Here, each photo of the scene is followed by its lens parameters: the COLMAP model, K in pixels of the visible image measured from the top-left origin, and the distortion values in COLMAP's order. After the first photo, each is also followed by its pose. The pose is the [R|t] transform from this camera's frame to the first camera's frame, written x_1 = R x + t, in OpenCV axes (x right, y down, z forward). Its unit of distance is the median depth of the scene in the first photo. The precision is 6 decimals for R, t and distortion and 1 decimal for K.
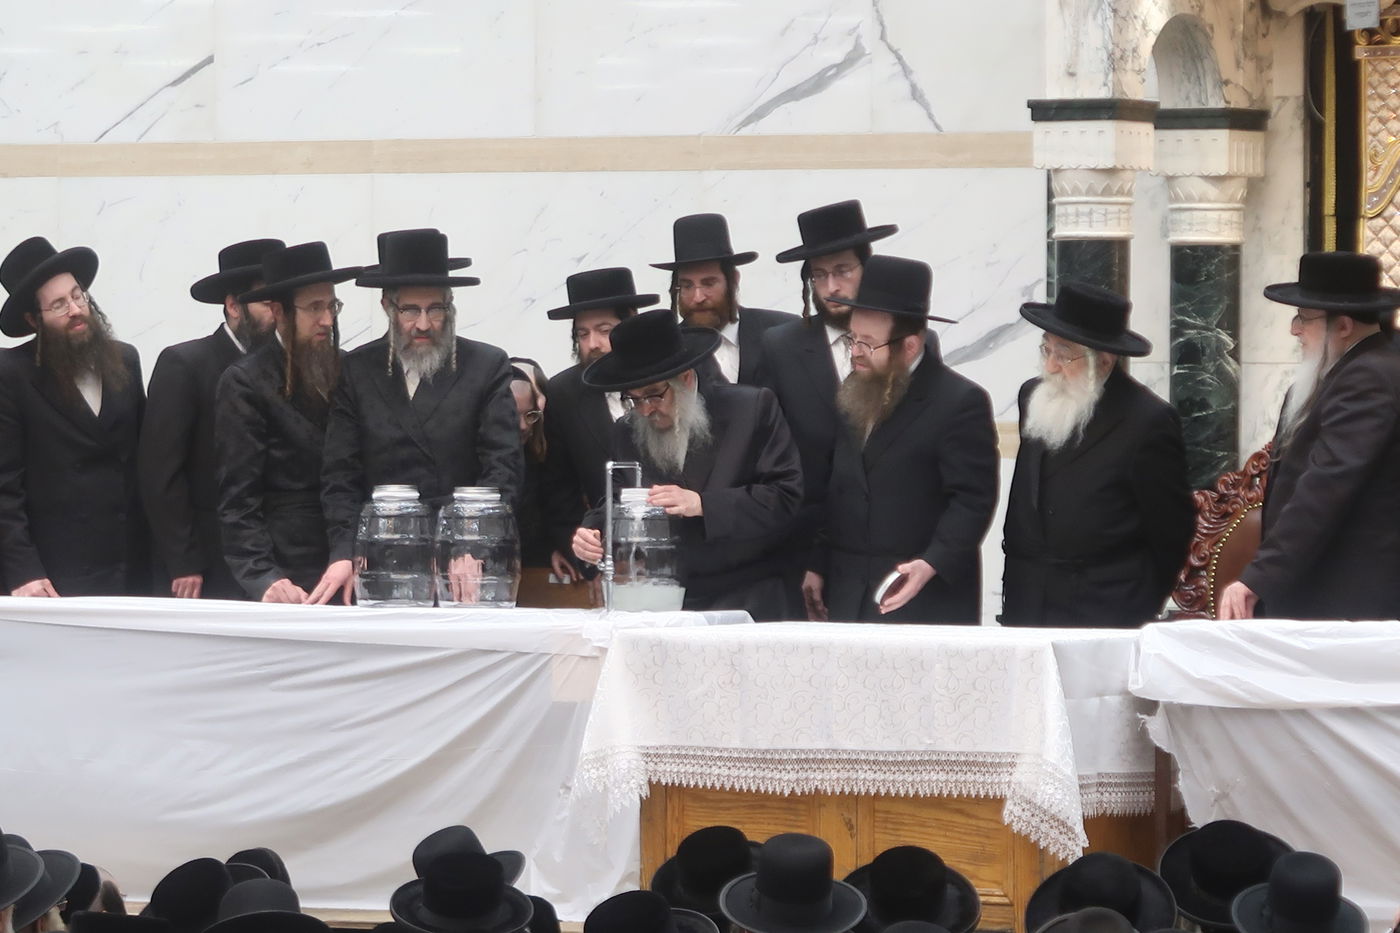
lens RADIAL K [[7672.3, 0, 700.0], [0, 7672.3, 466.5], [0, 0, 1]] dist [-0.031137, 4.495557]
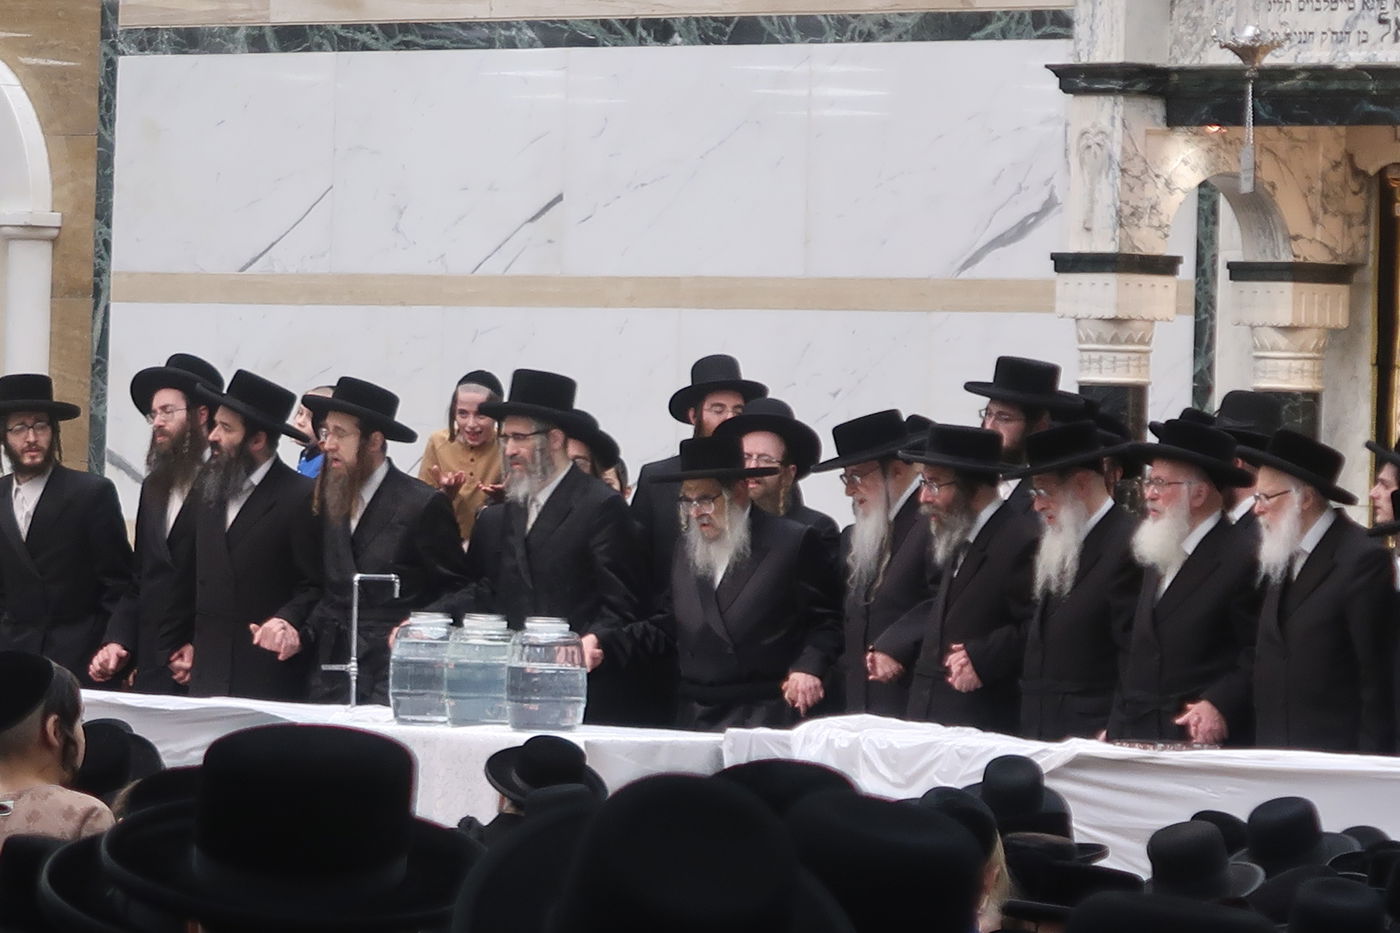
lens RADIAL K [[9586.1, 0, 700.0], [0, 9586.1, 466.5], [0, 0, 1]] dist [-0.027179, -8.048977]
pose [[0.951260, 0.021778, -0.307619, 0.394976], [-0.026677, 0.999575, -0.011728, -0.001137], [0.307233, 0.019363, 0.951437, -0.272994]]
